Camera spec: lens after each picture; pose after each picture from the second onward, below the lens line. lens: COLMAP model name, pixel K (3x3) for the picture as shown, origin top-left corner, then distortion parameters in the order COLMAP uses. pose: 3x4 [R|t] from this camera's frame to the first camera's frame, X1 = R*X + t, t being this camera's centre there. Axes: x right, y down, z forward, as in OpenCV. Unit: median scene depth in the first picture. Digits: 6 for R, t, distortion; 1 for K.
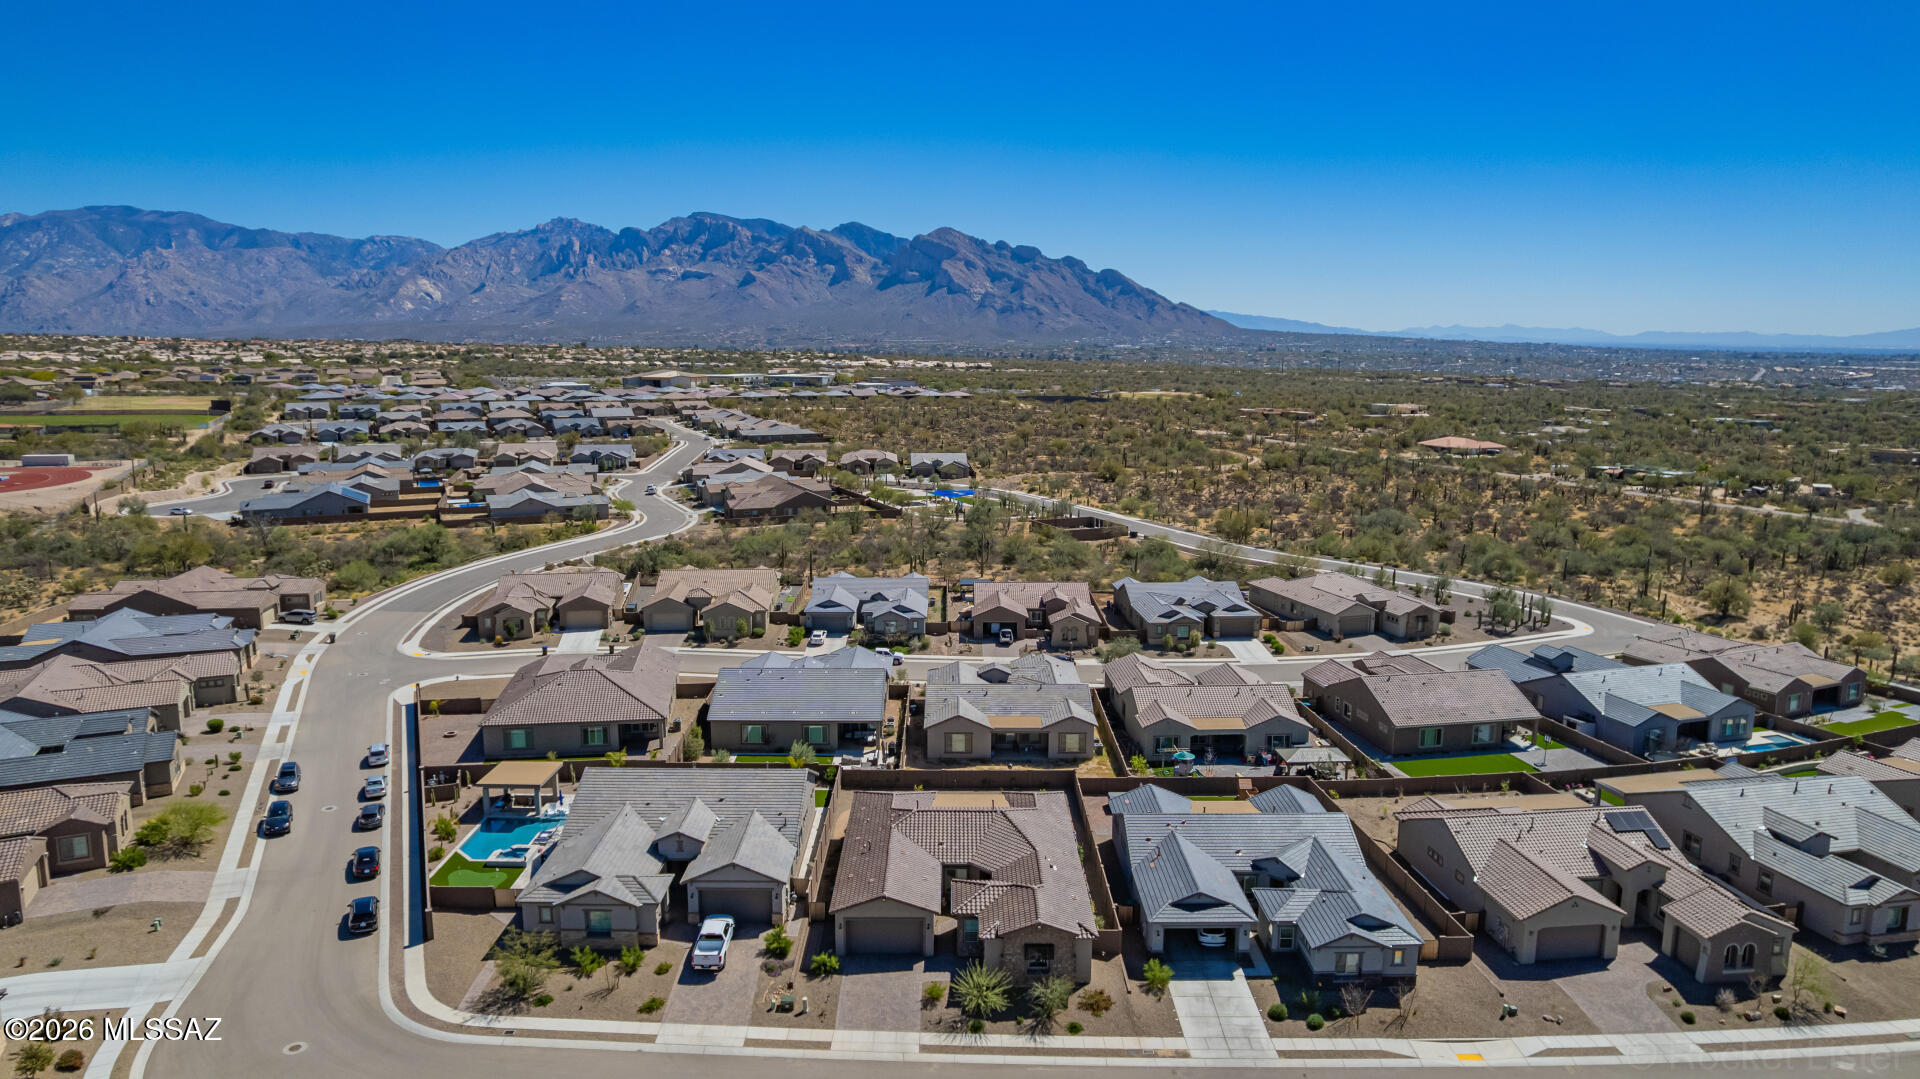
lens RADIAL K [[1227.4, 0, 960.0], [0, 1227.4, 539.5], [0, 0, 1]] dist [-0.076261, 0.067622]
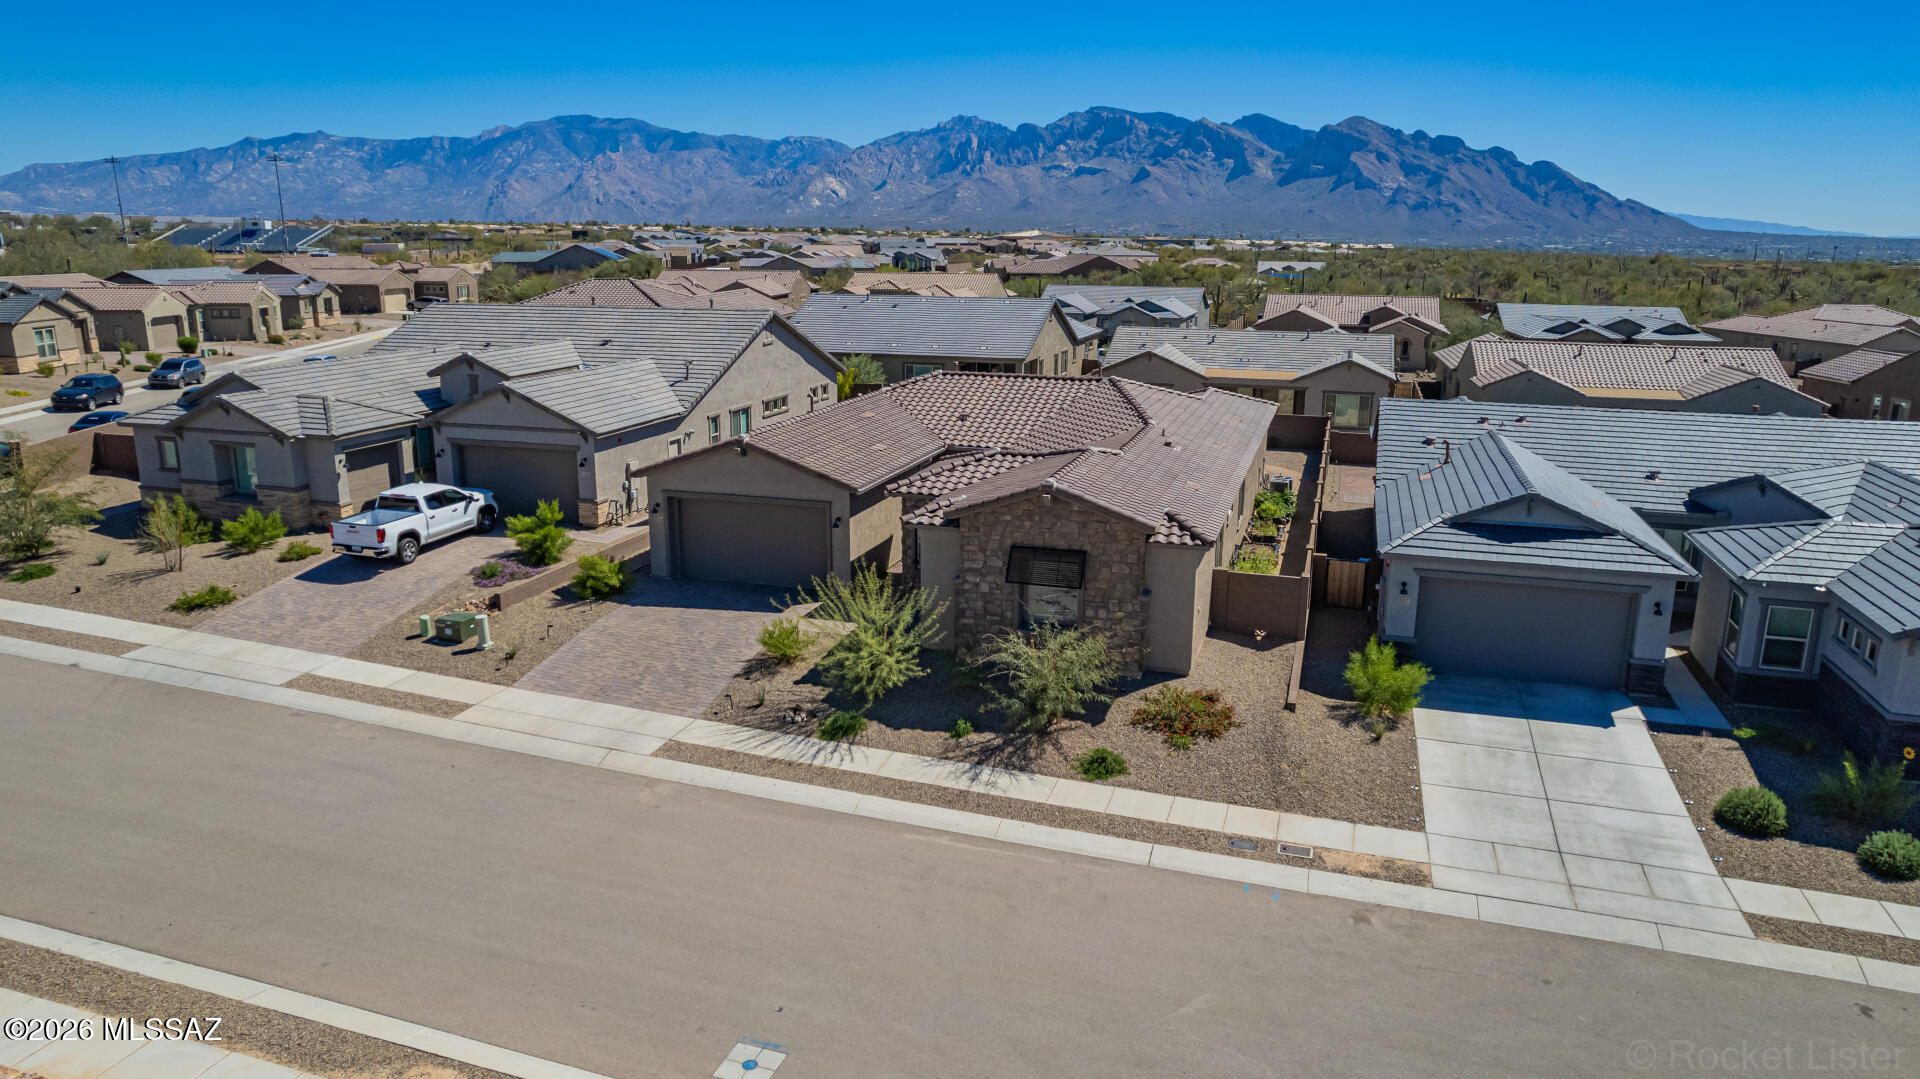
lens RADIAL K [[1238.7, 0, 960.0], [0, 1238.7, 539.5], [0, 0, 1]] dist [-0.065618, 0.039459]
pose [[0.951582, 0.073427, -0.298495, 0.031205], [-0.051223, 0.995352, 0.081550, 0.061435], [0.303096, -0.062312, 0.950921, 0.128961]]
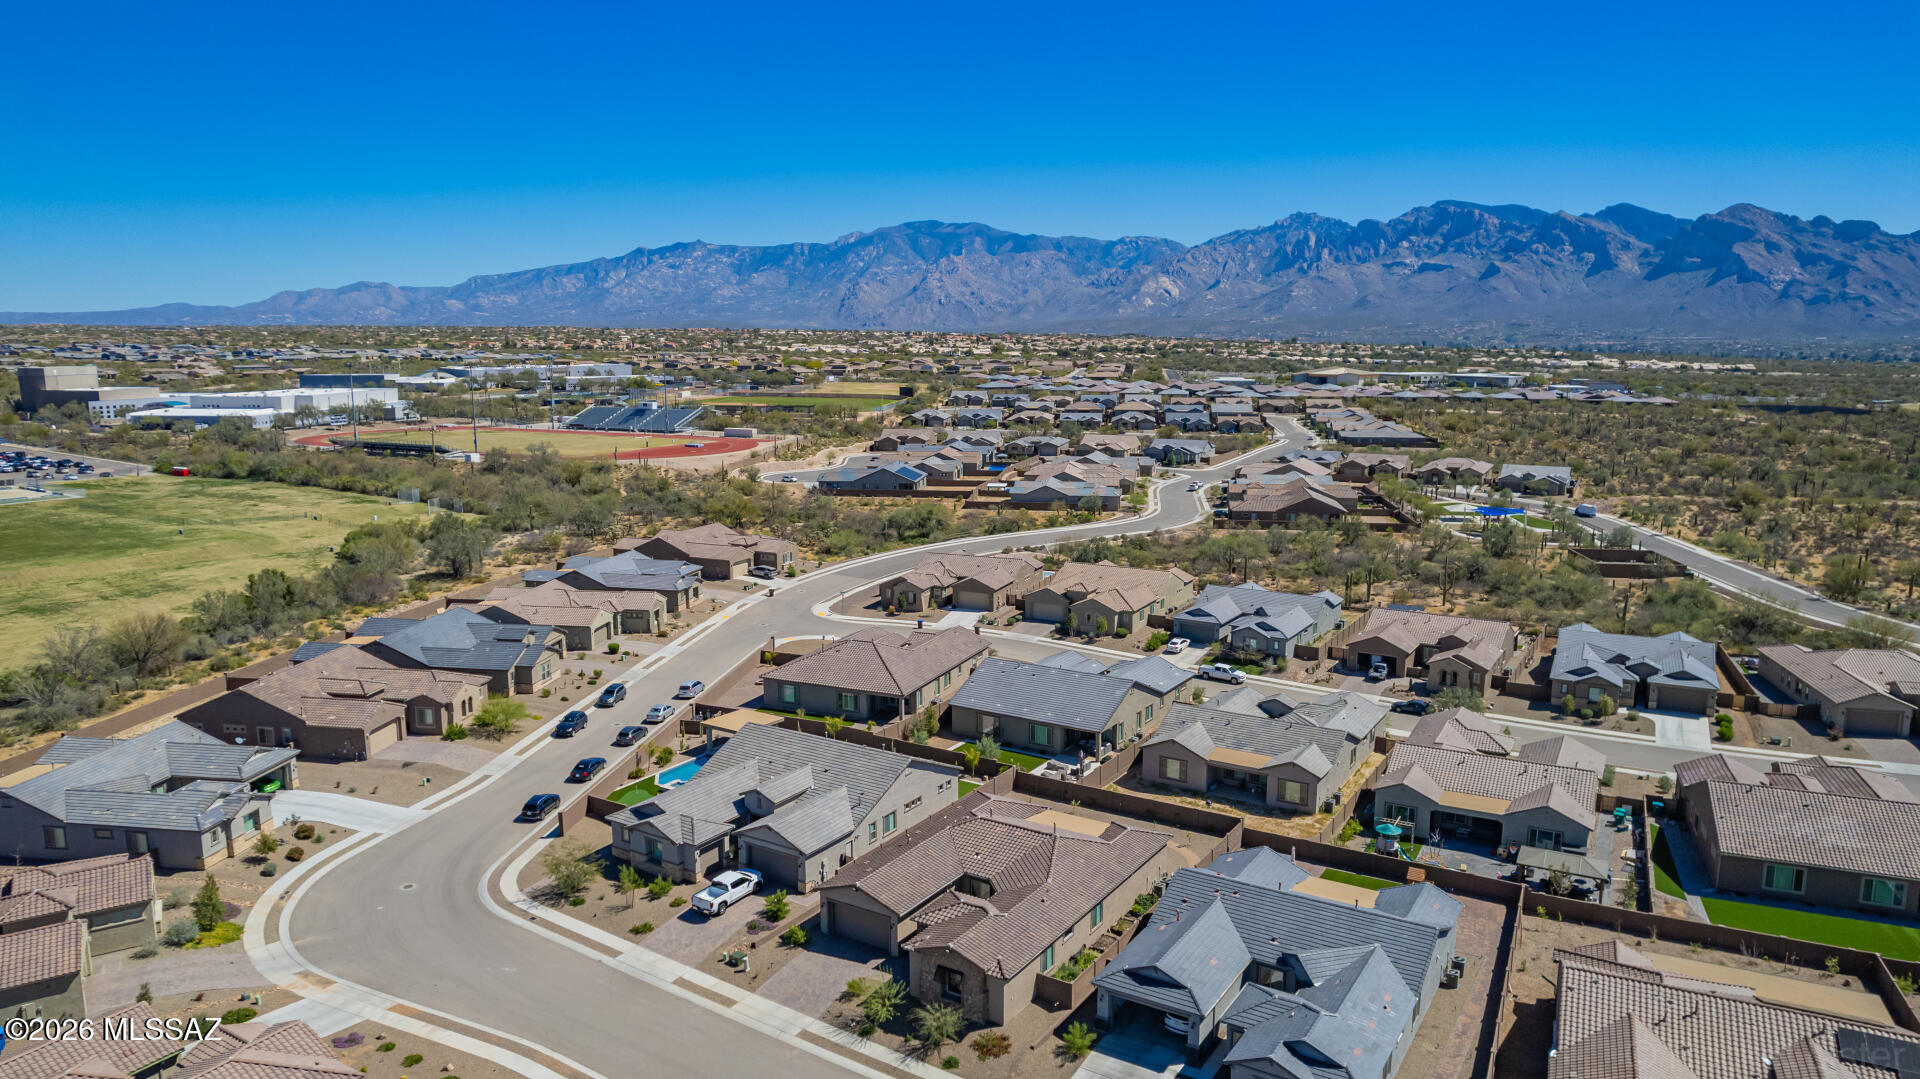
lens RADIAL K [[1247.7, 0, 960.0], [0, 1247.7, 539.5], [0, 0, 1]] dist [-0.079695, 0.067227]
pose [[0.839030, 0.082735, -0.537758, 0.116010], [-0.082184, 0.996302, 0.025055, -0.006045], [0.537842, 0.023173, 0.842727, 0.036066]]
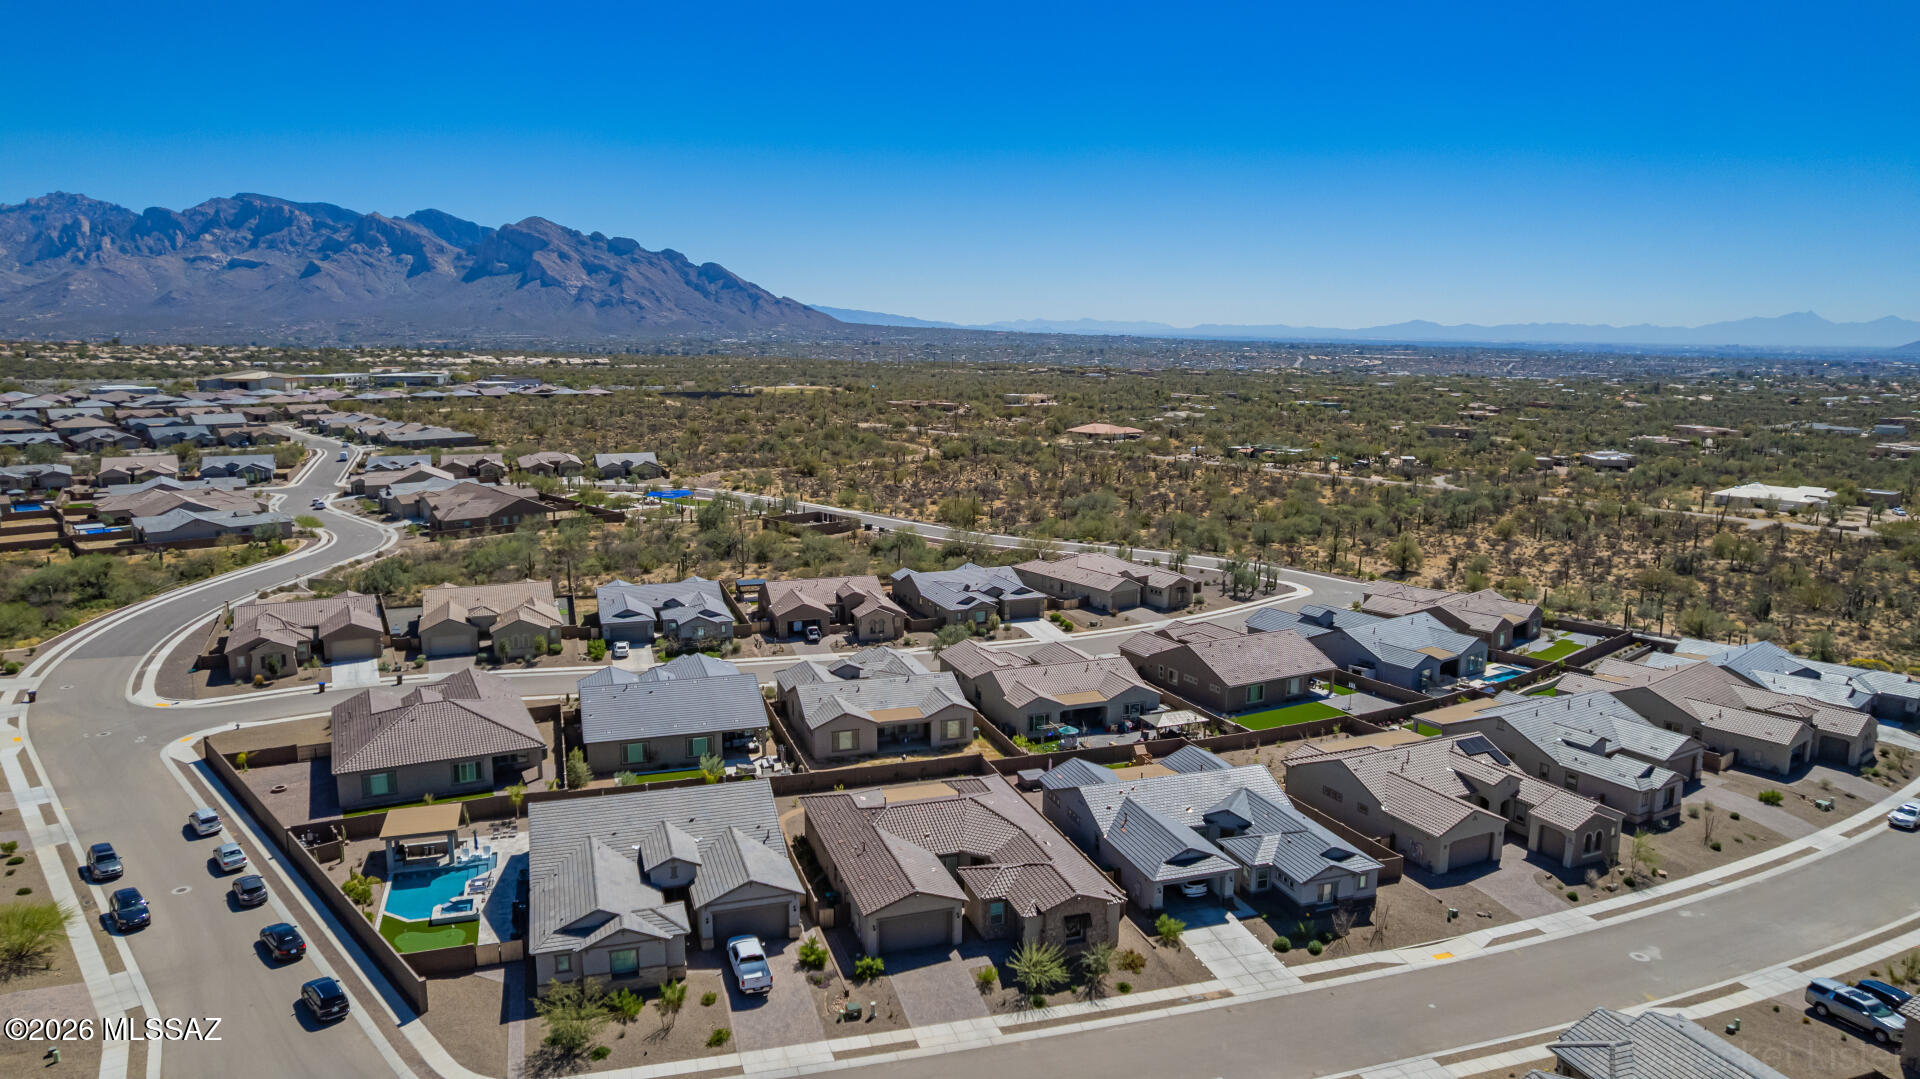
lens RADIAL K [[1227.4, 0, 960.0], [0, 1227.4, 539.5], [0, 0, 1]] dist [-0.076261, 0.067622]
pose [[0.949287, -0.051370, 0.310186, -0.069630], [0.049900, 0.998674, 0.012680, -0.001899], [-0.310426, 0.003442, 0.950591, 0.006518]]
